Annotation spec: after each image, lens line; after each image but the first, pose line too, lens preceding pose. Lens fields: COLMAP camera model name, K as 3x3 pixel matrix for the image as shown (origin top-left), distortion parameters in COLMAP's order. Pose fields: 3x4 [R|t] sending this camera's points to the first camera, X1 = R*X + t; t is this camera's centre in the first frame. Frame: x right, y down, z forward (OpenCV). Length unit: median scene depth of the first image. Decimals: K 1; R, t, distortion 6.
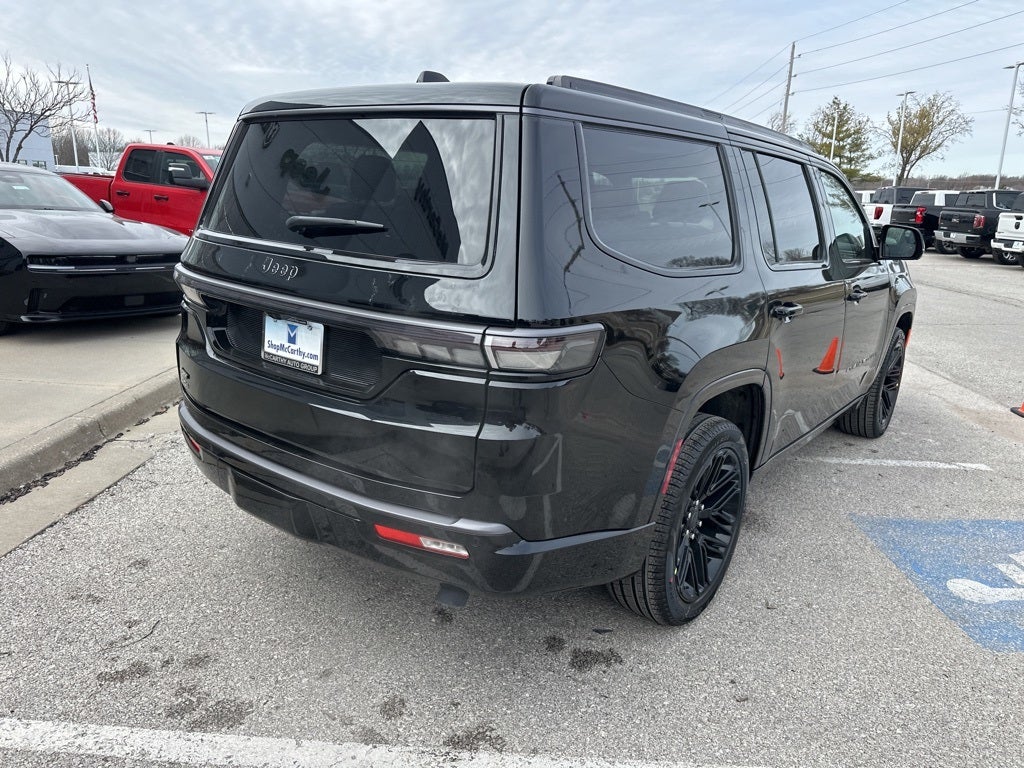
lens RADIAL K [[718.2, 0, 509.0], [0, 718.2, 378.0], [0, 0, 1]] dist [0.035769, -0.038679]
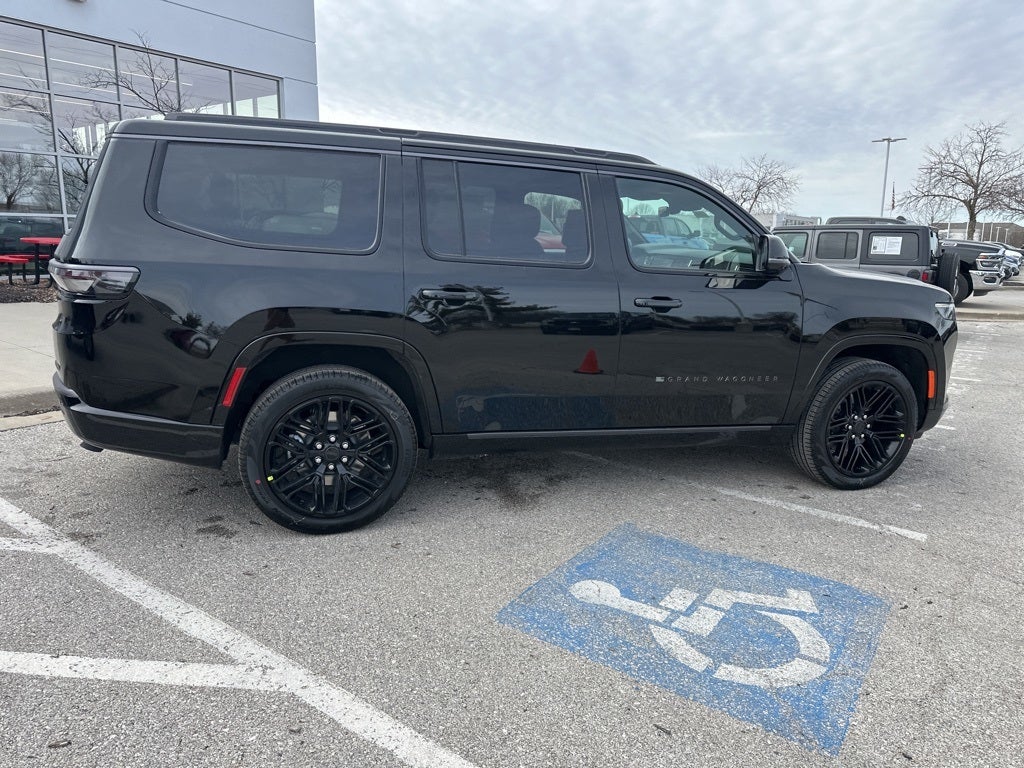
lens RADIAL K [[718.2, 0, 509.3], [0, 718.2, 378.3], [0, 0, 1]] dist [0.035769, -0.038679]
pose [[0.832073, 0.098552, -0.545841, 0.976601], [-0.139916, 0.989558, -0.034621, 0.058178], [0.536729, 0.105179, 0.837173, 0.100709]]
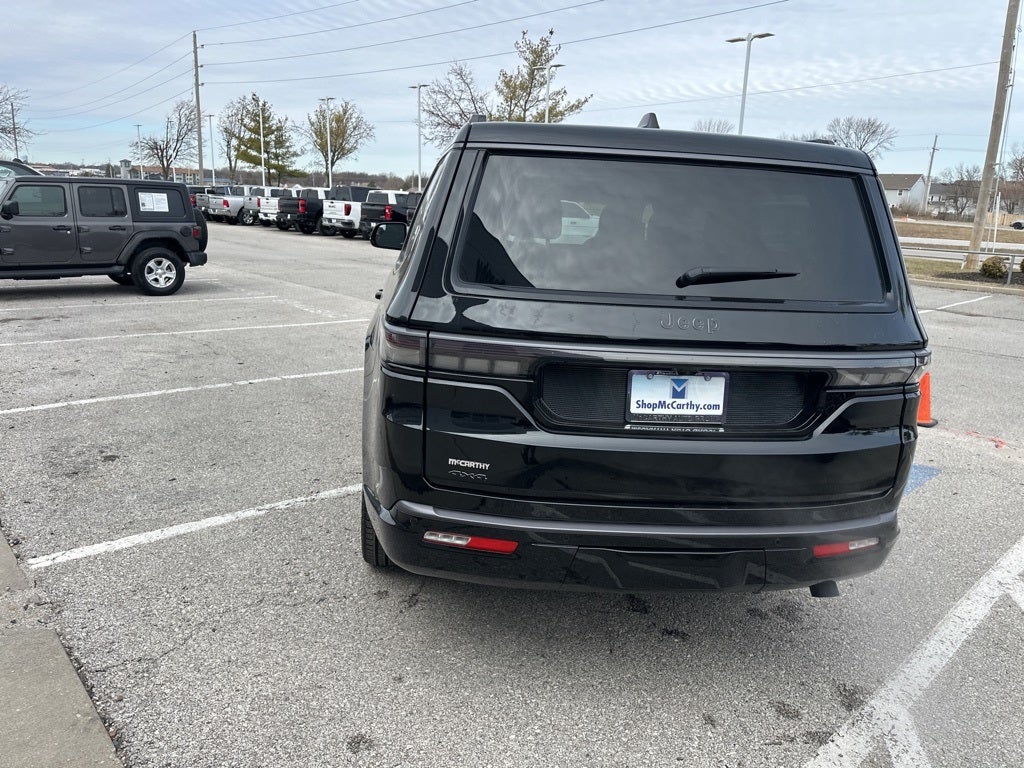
lens RADIAL K [[718.2, 0, 506.0], [0, 718.2, 377.5], [0, 0, 1]] dist [0.035769, -0.038679]
pose [[0.716305, -0.160830, 0.679000, -0.755525], [0.152676, 0.985621, 0.072393, -0.121995], [-0.680880, 0.051811, 0.730560, 0.313819]]
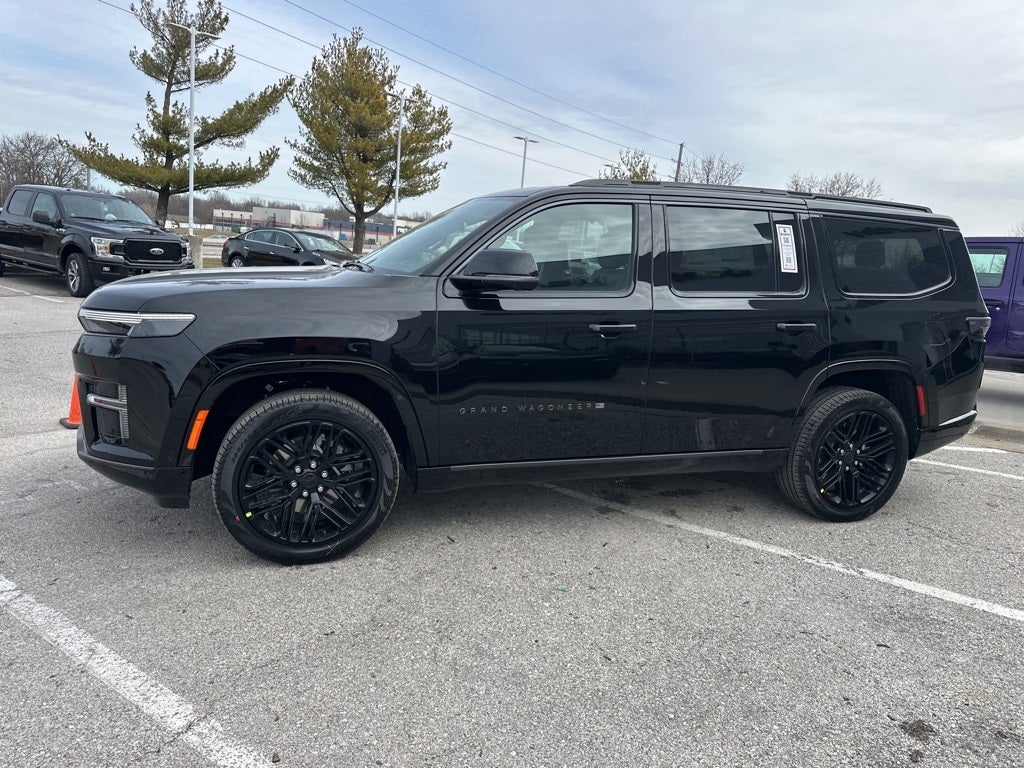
lens RADIAL K [[718.2, 0, 512.6], [0, 718.2, 385.0], [0, 0, 1]] dist [0.035769, -0.038679]
pose [[-0.832511, -0.189872, 0.520455, -0.366134], [0.041214, 0.915607, 0.399956, -0.605638], [-0.552473, 0.354418, -0.754428, 2.441399]]
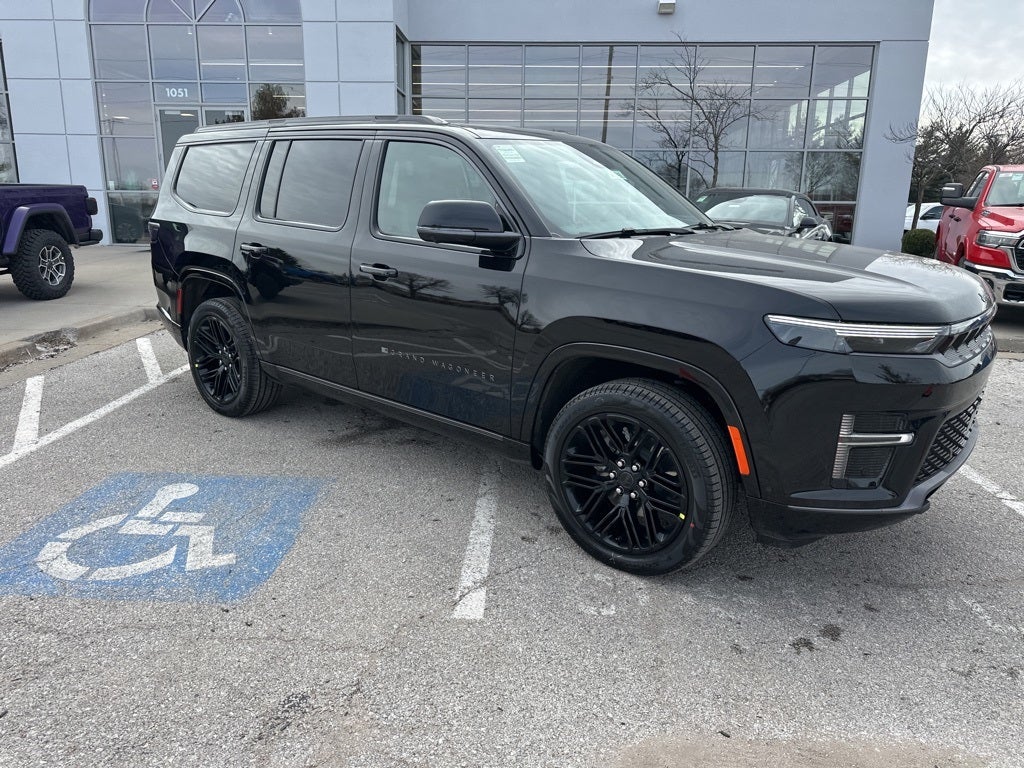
lens RADIAL K [[718.2, 0, 506.8], [0, 718.2, 382.0], [0, 0, 1]] dist [0.035769, -0.038679]
pose [[-0.017329, 0.210039, -0.977540, 1.645609], [-0.269516, 0.940516, 0.206861, -0.247937], [0.962840, 0.267047, 0.040310, 1.338049]]
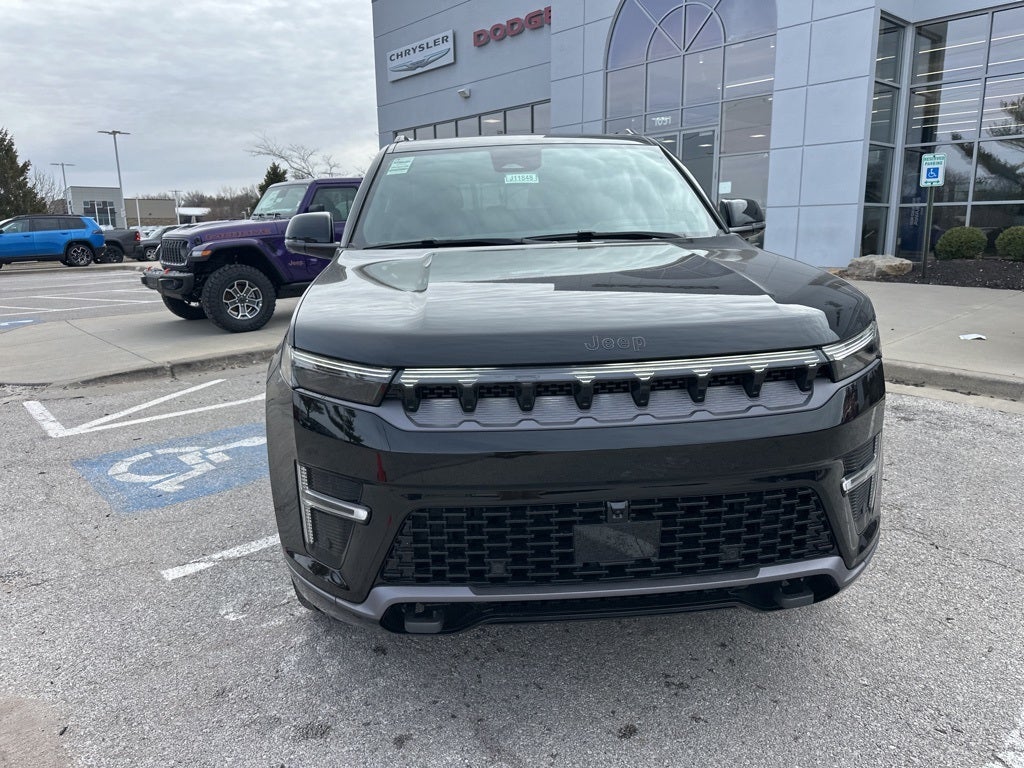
lens RADIAL K [[718.2, 0, 507.2], [0, 718.2, 380.3], [0, 0, 1]] dist [0.035769, -0.038679]
pose [[-0.734592, 0.131078, -0.665727, 1.187316], [-0.173179, 0.912444, 0.370749, -0.475323], [0.656036, 0.387639, -0.647574, 2.188233]]
